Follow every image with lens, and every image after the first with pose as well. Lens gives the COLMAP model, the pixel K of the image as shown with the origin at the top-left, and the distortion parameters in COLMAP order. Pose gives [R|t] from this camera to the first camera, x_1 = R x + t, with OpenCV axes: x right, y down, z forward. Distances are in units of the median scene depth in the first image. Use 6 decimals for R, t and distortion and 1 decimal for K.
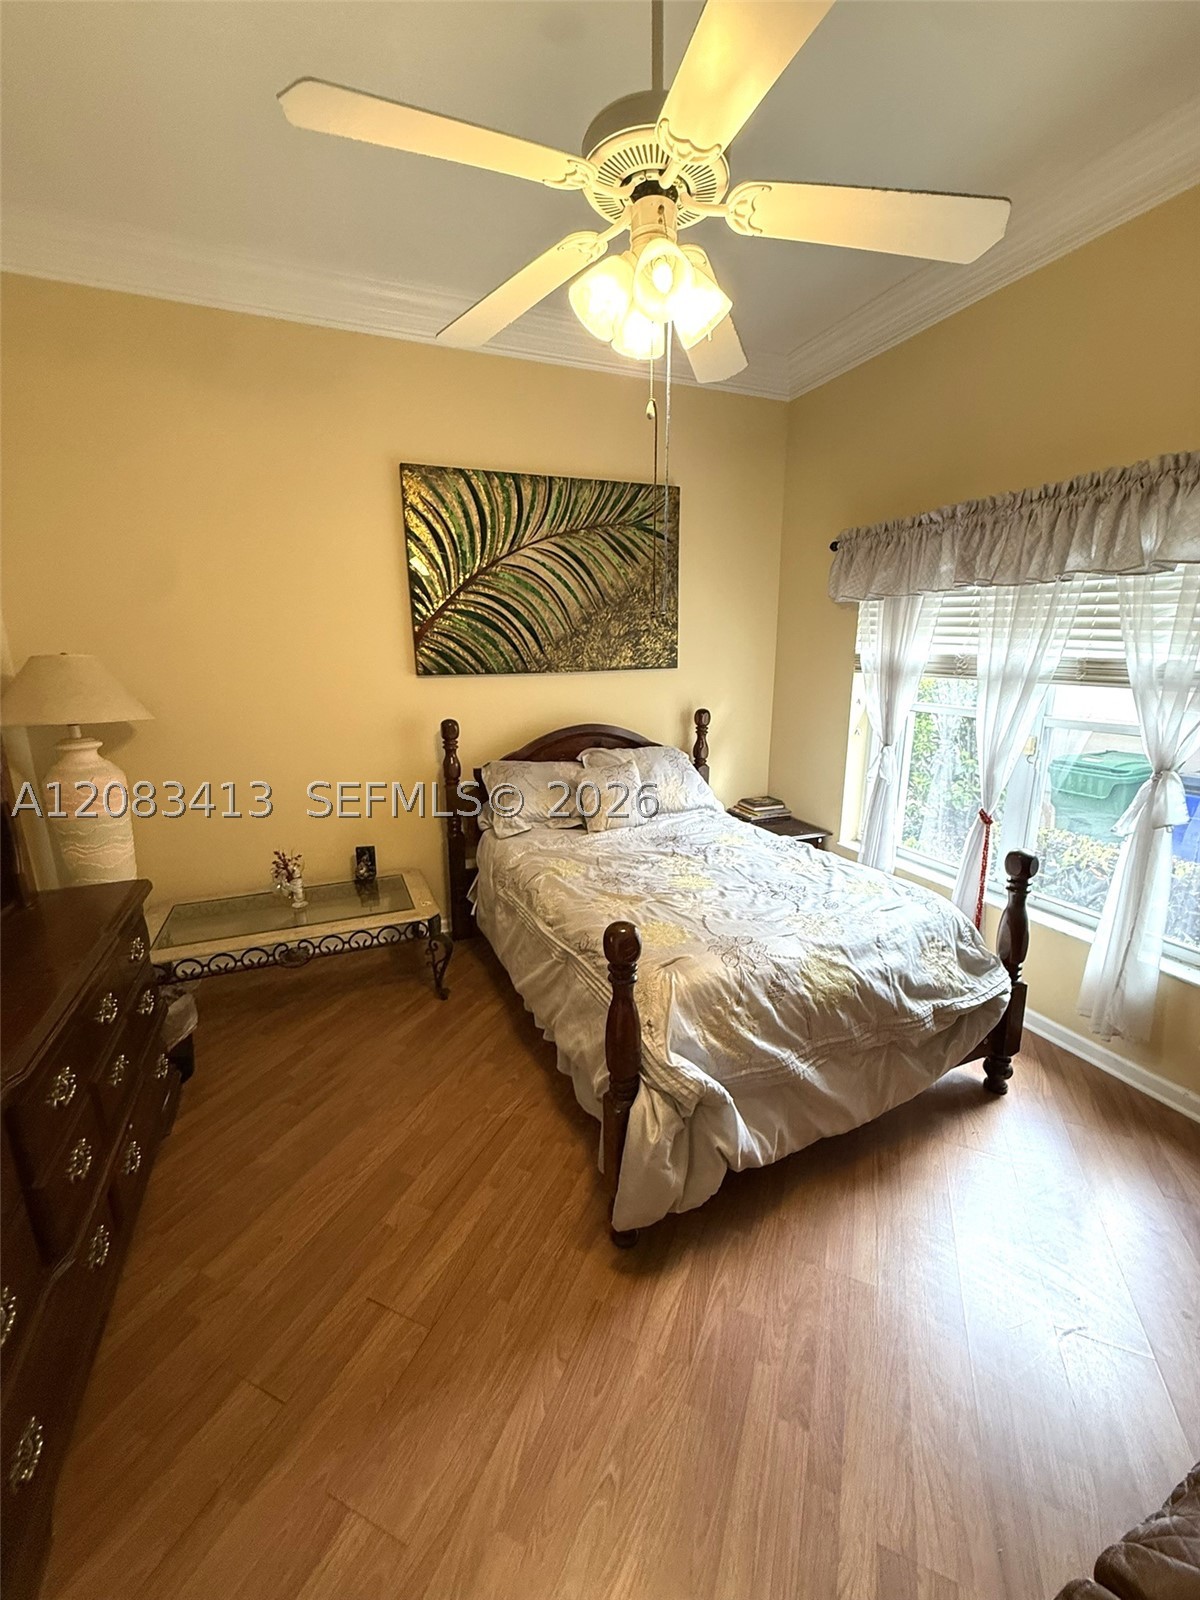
lens RADIAL K [[640.0, 0, 599.2], [0, 640.0, 798.6], [0, 0, 1]] dist [0.004315, -0.000705]
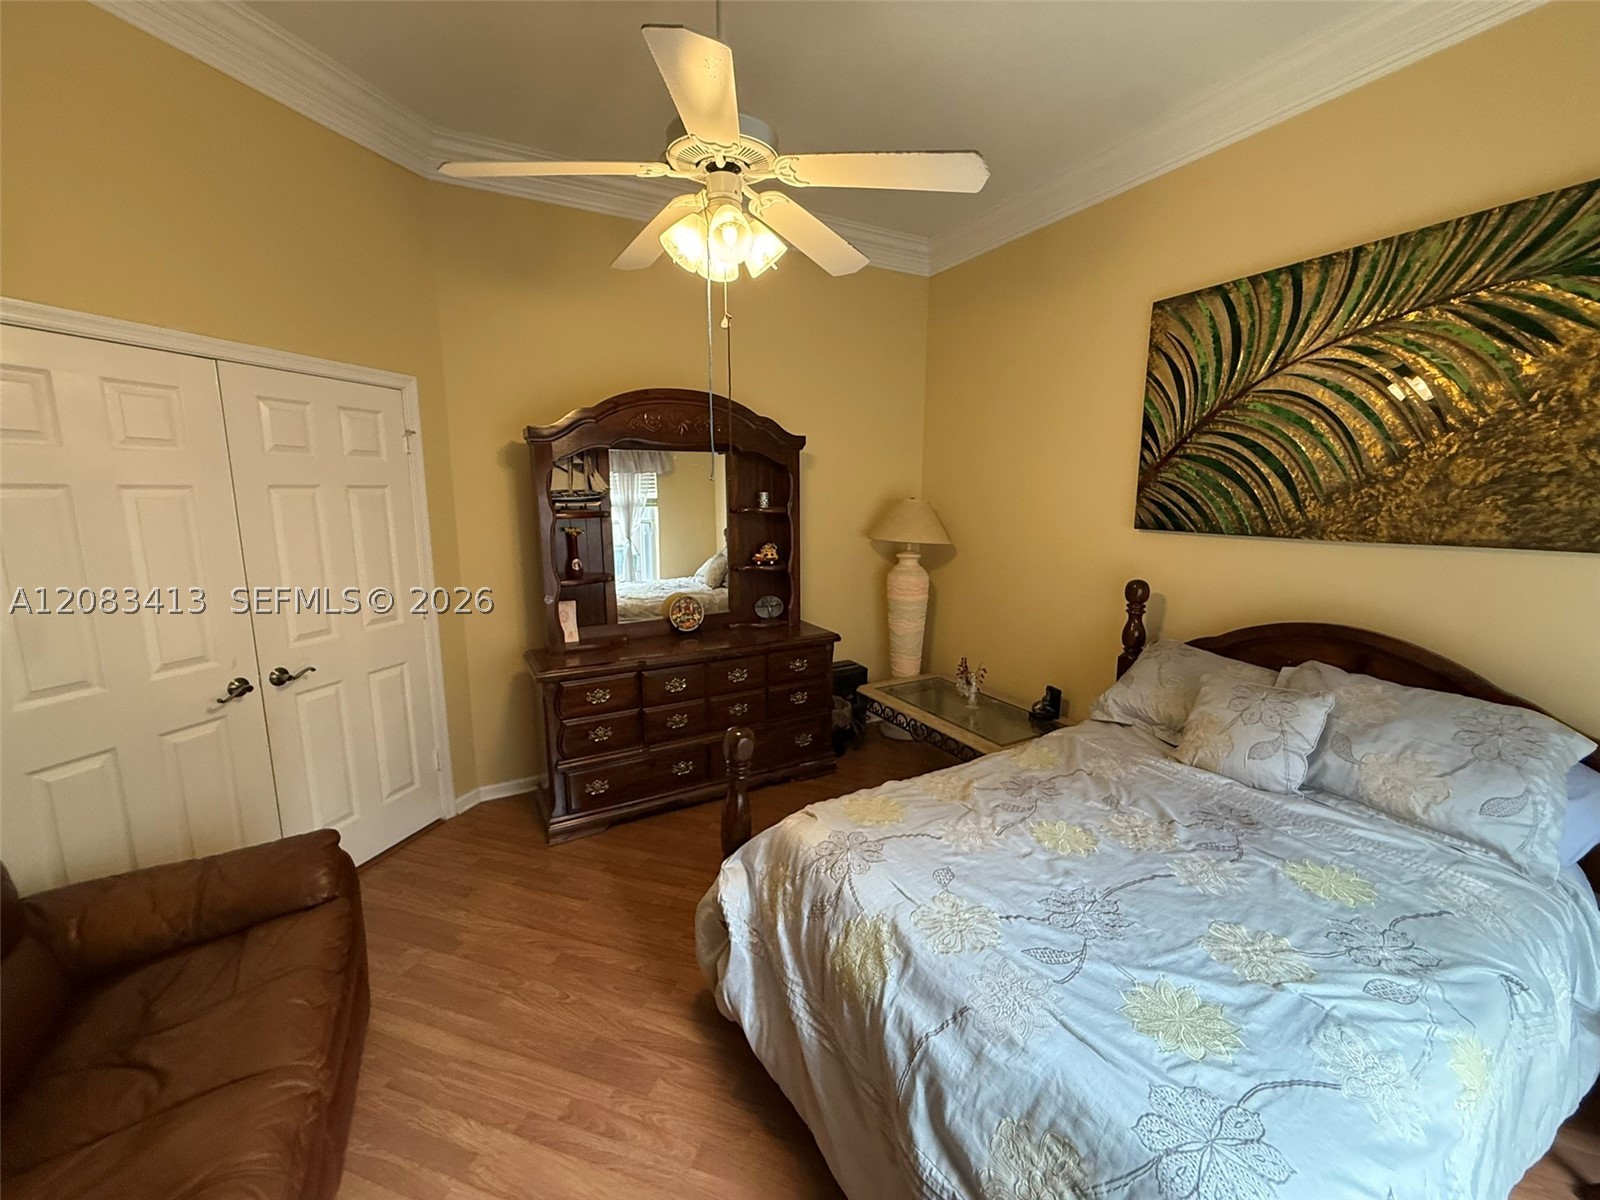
lens RADIAL K [[640.0, 0, 801.6], [0, 640.0, 598.5], [0, 0, 1]] dist [0.004315, -0.000705]
pose [[0.098707, 0.173868, -0.979810, 0.579426], [-0.232437, 0.961410, 0.147187, -0.120134], [0.967590, 0.213216, 0.135311, 0.435531]]
